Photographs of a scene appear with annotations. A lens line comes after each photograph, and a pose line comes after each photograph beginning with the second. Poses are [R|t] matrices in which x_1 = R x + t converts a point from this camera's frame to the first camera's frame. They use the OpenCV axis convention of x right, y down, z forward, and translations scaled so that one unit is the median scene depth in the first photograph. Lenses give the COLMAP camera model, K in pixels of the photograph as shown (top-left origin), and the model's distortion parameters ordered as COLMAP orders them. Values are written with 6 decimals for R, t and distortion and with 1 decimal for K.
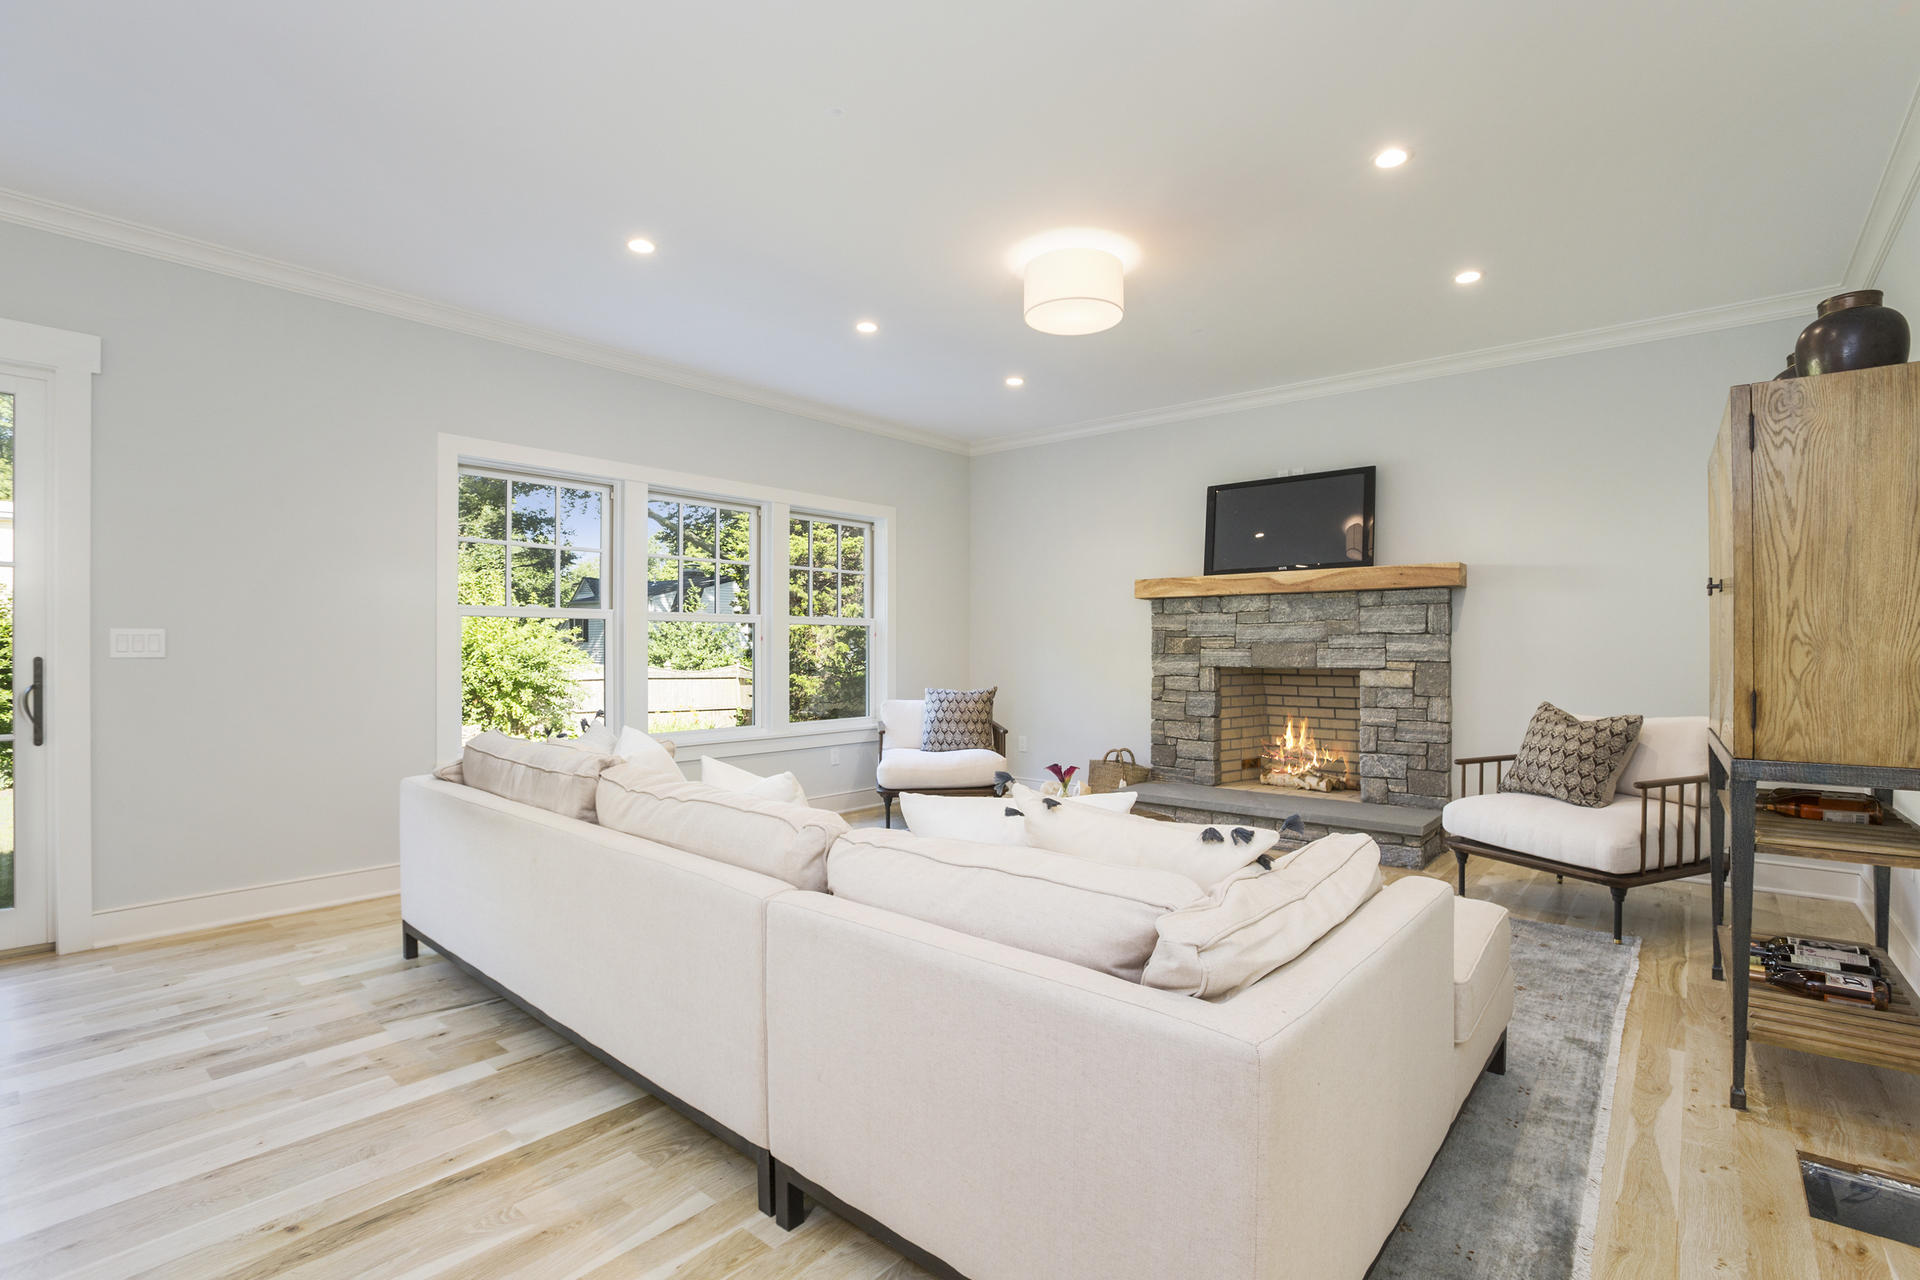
lens RADIAL K [[888.9, 0, 953.8], [0, 888.9, 645.5], [0, 0, 1]] dist [-0.028824, 0.004569]
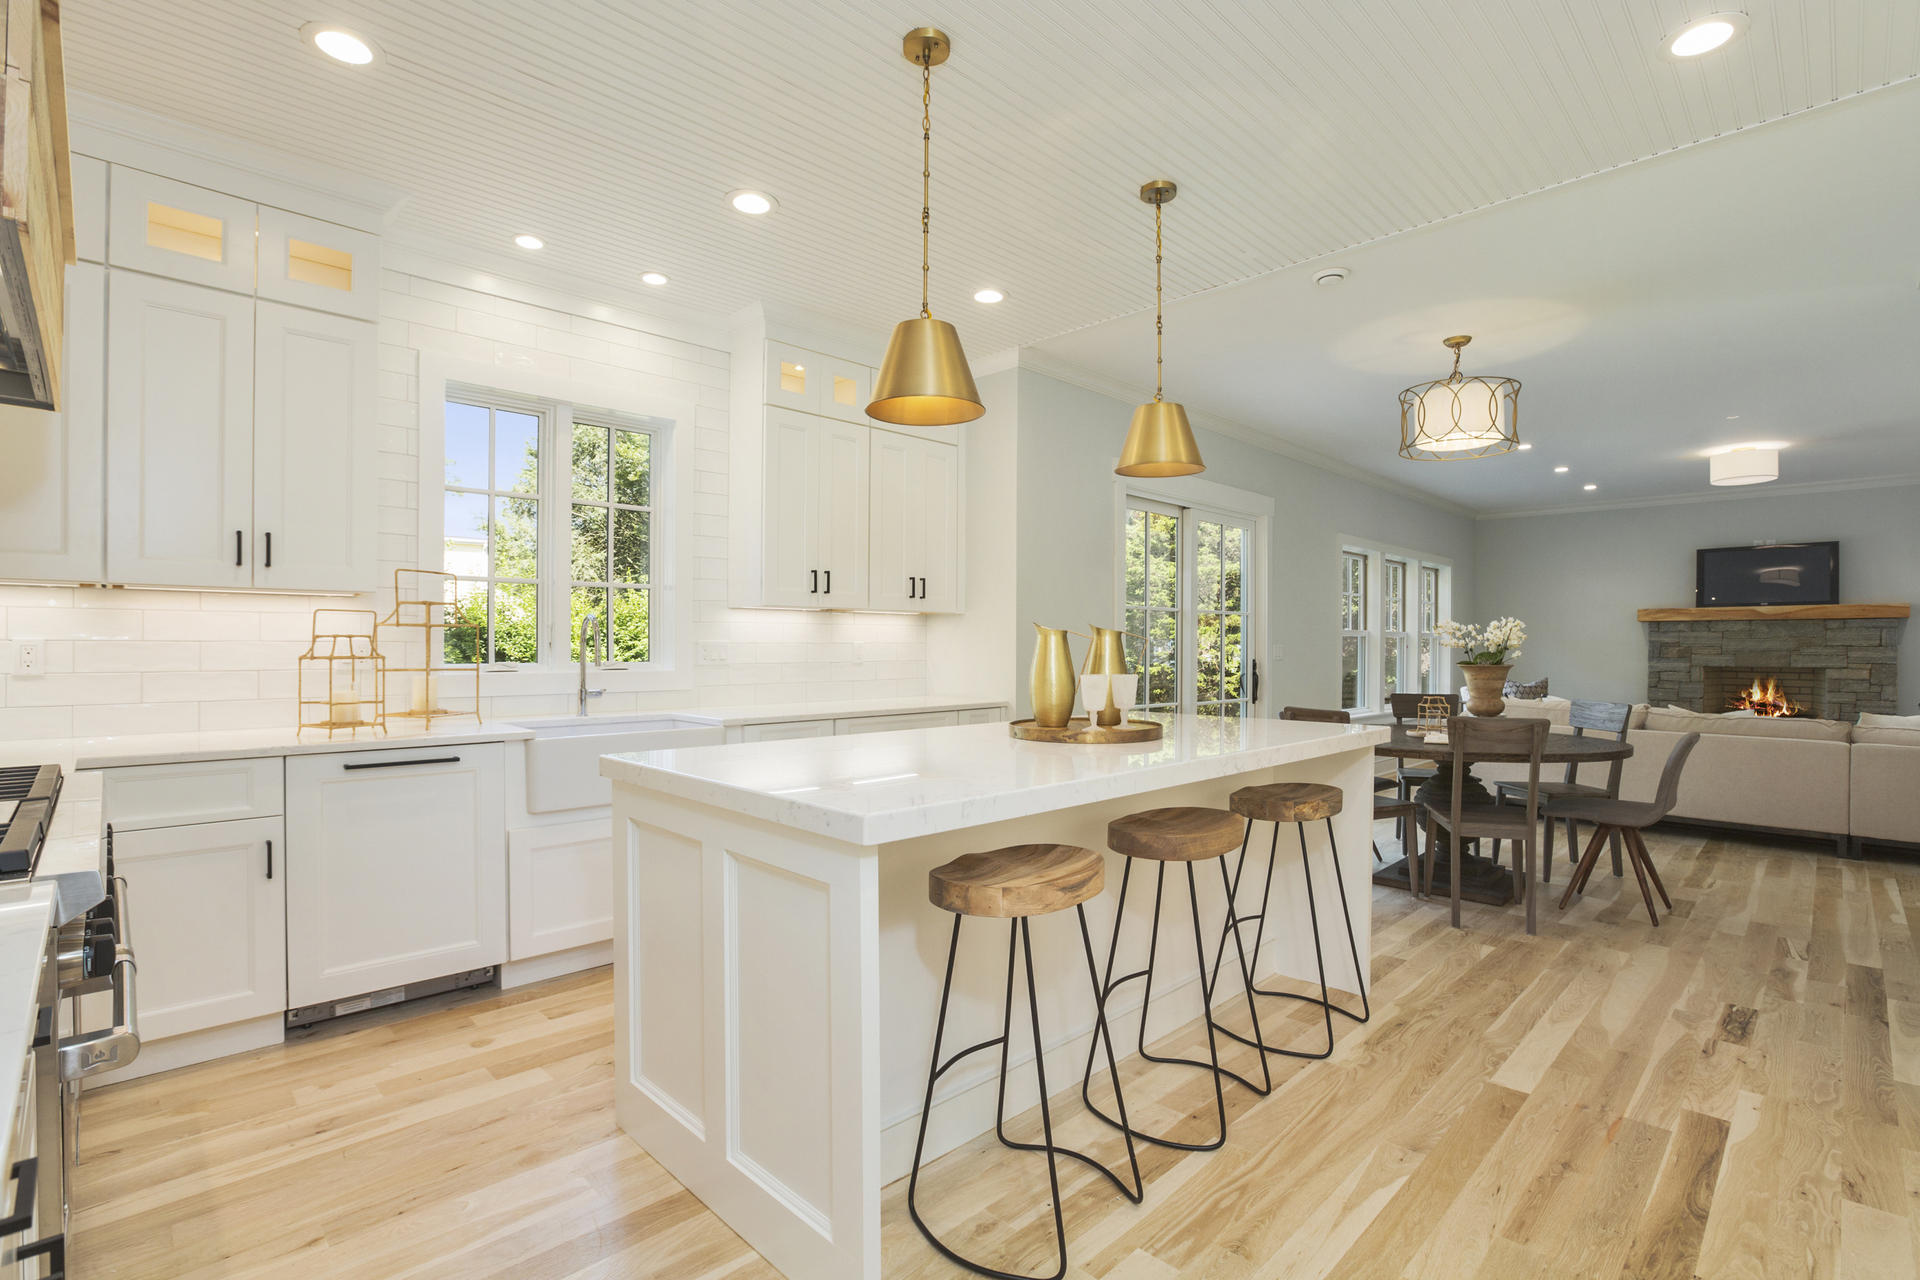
lens RADIAL K [[888.9, 0, 960.2], [0, 888.9, 638.7], [0, 0, 1]] dist [-0.028824, 0.004569]
pose [[0.998065, 0.001421, -0.062168, -1.012086], [-0.001514, 0.999998, -0.001435, -0.022069], [0.062166, 0.001526, 0.998065, -0.671877]]
